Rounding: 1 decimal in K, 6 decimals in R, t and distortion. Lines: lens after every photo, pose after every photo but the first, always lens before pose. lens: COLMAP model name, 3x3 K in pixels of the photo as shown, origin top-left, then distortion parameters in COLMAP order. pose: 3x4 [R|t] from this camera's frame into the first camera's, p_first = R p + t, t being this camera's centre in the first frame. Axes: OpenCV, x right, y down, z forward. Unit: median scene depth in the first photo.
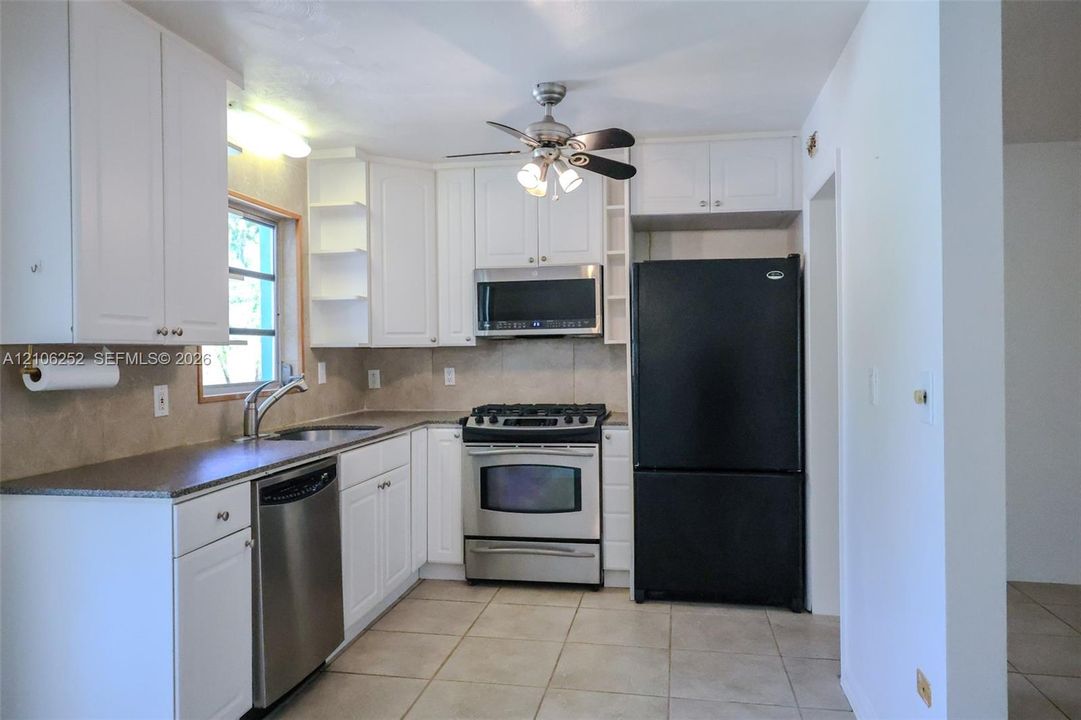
lens RADIAL K [[750.3, 0, 540.5], [0, 750.3, 360.0], [0, 0, 1]] dist [0.022625, 0.000409]
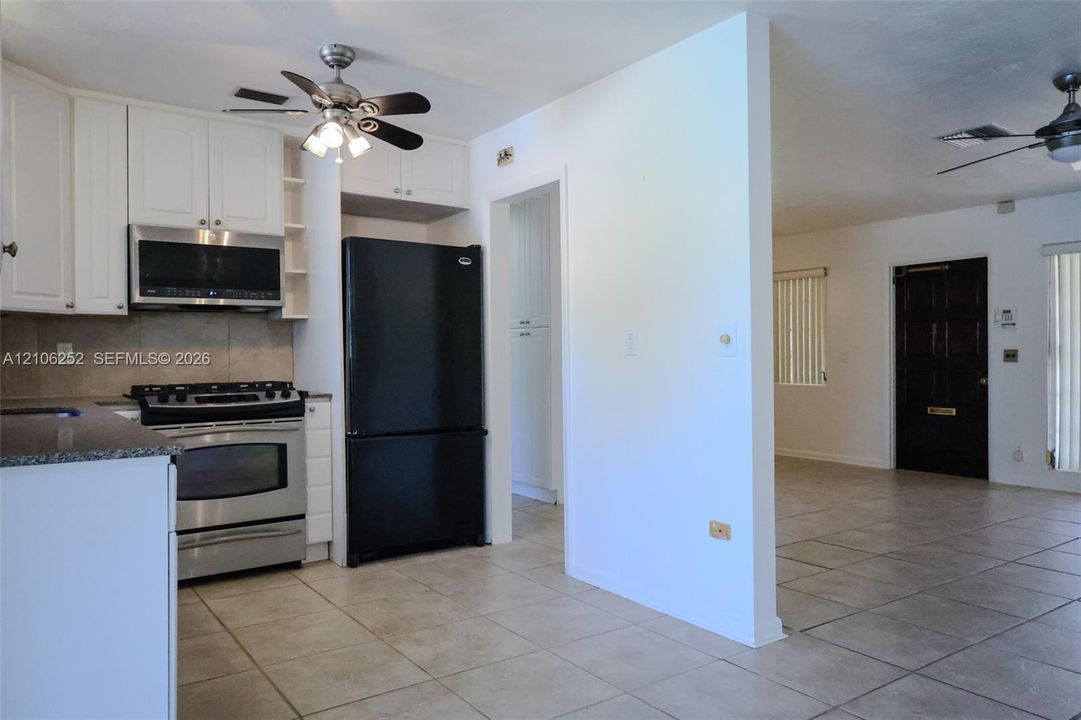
lens RADIAL K [[754.4, 0, 524.4], [0, 754.4, 358.8], [0, 0, 1]] dist [0.003840, -0.001558]
pose [[0.710561, 0.002454, 0.703631, -0.414345], [0.007586, 0.999909, -0.011149, 0.048824], [-0.703595, 0.013260, 0.710478, 0.094822]]
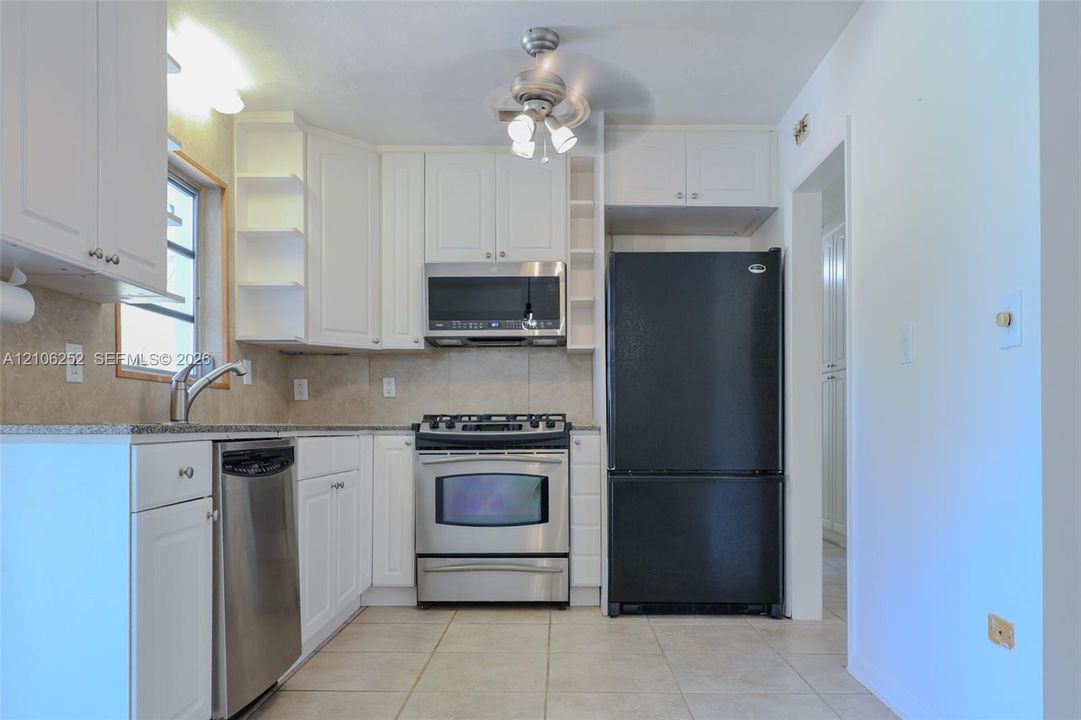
lens RADIAL K [[768.4, 0, 555.1], [0, 768.4, 426.0], [0, 0, 1]] dist [0.014612, 0.000785]
pose [[0.985074, 0.009626, 0.171864, -0.101116], [-0.007761, 0.999903, -0.011523, 0.093979], [-0.171958, 0.010017, 0.985053, 0.071261]]
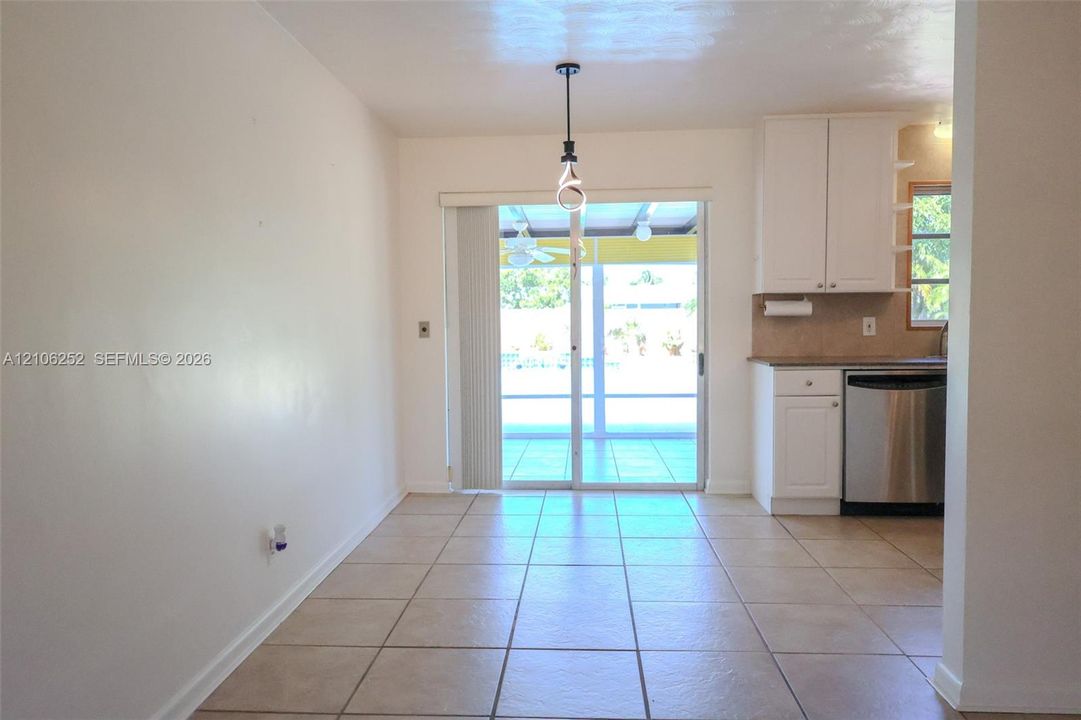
lens RADIAL K [[754.4, 0, 524.4], [0, 754.4, 358.8], [0, 0, 1]] dist [0.003840, -0.001558]
pose [[0.106998, 0.061404, -0.992361, 0.787489], [-0.000156, 0.998092, 0.061742, 0.016911], [0.994259, -0.006451, 0.106803, 0.052472]]
